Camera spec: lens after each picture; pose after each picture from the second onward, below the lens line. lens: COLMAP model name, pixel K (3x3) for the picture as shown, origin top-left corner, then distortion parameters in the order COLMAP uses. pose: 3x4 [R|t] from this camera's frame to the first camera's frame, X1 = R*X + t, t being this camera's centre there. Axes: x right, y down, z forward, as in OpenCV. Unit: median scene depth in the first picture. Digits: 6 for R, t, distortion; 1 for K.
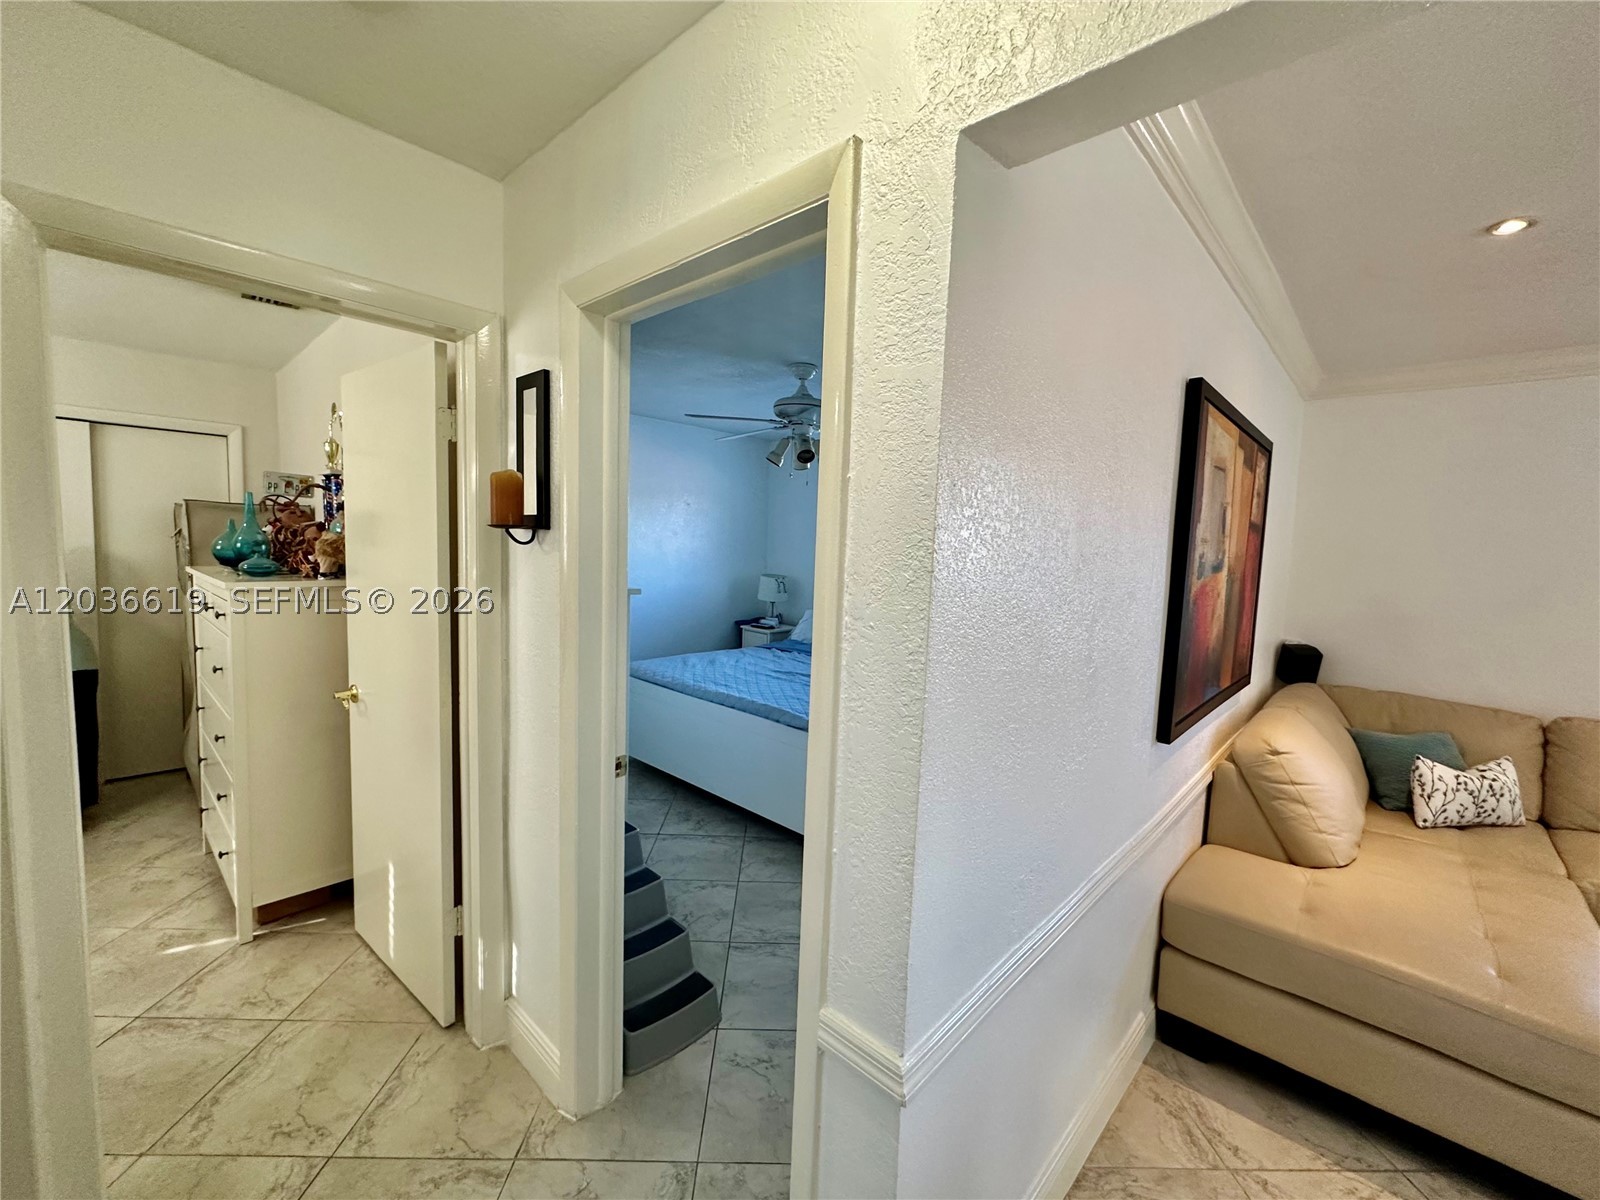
lens RADIAL K [[664.0, 0, 800.0], [0, 664.0, 600.0], [0, 0, 1]] dist [-0.000821, 0.000291]
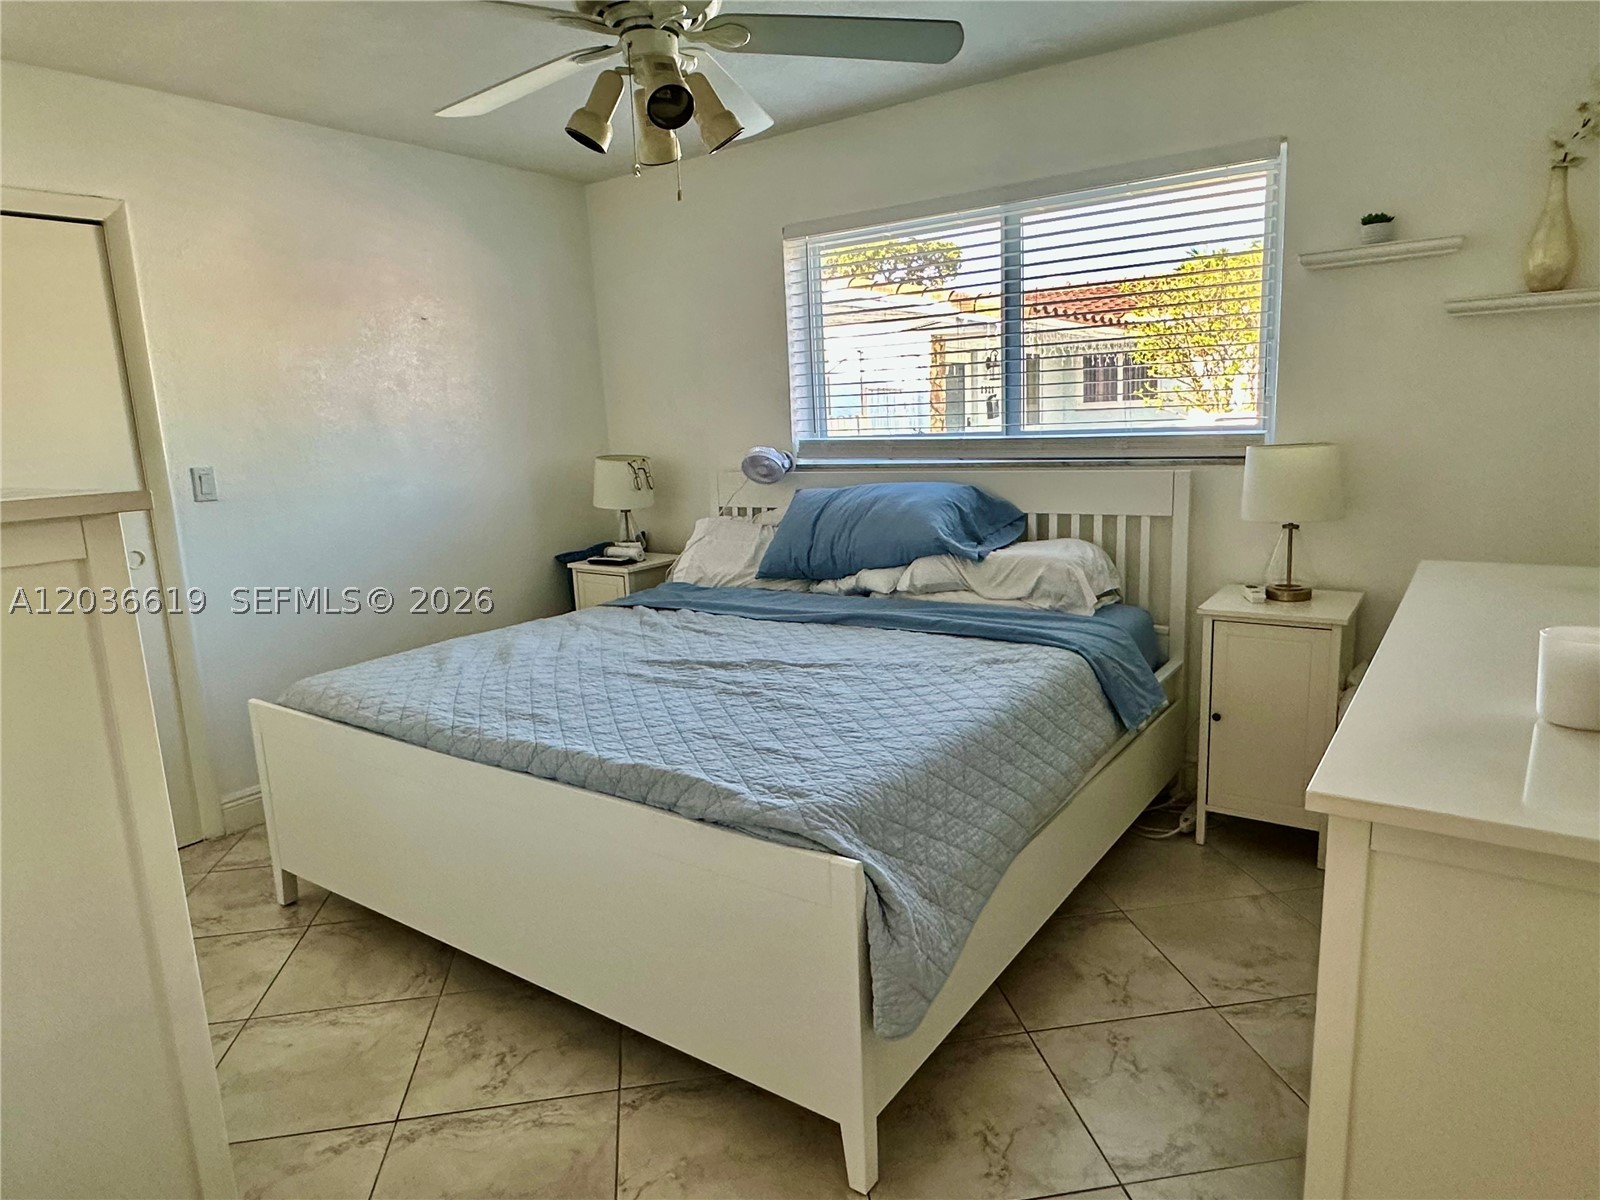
lens RADIAL K [[1129.7, 0, 800.0], [0, 1129.7, 600.0], [0, 0, 1]] dist [-0.001897, 0.000010]
pose [[0.989349, -0.105291, 0.100512, -0.007822], [0.096060, 0.991054, 0.092654, 0.005658], [-0.109368, -0.082012, 0.990612, 0.214070]]
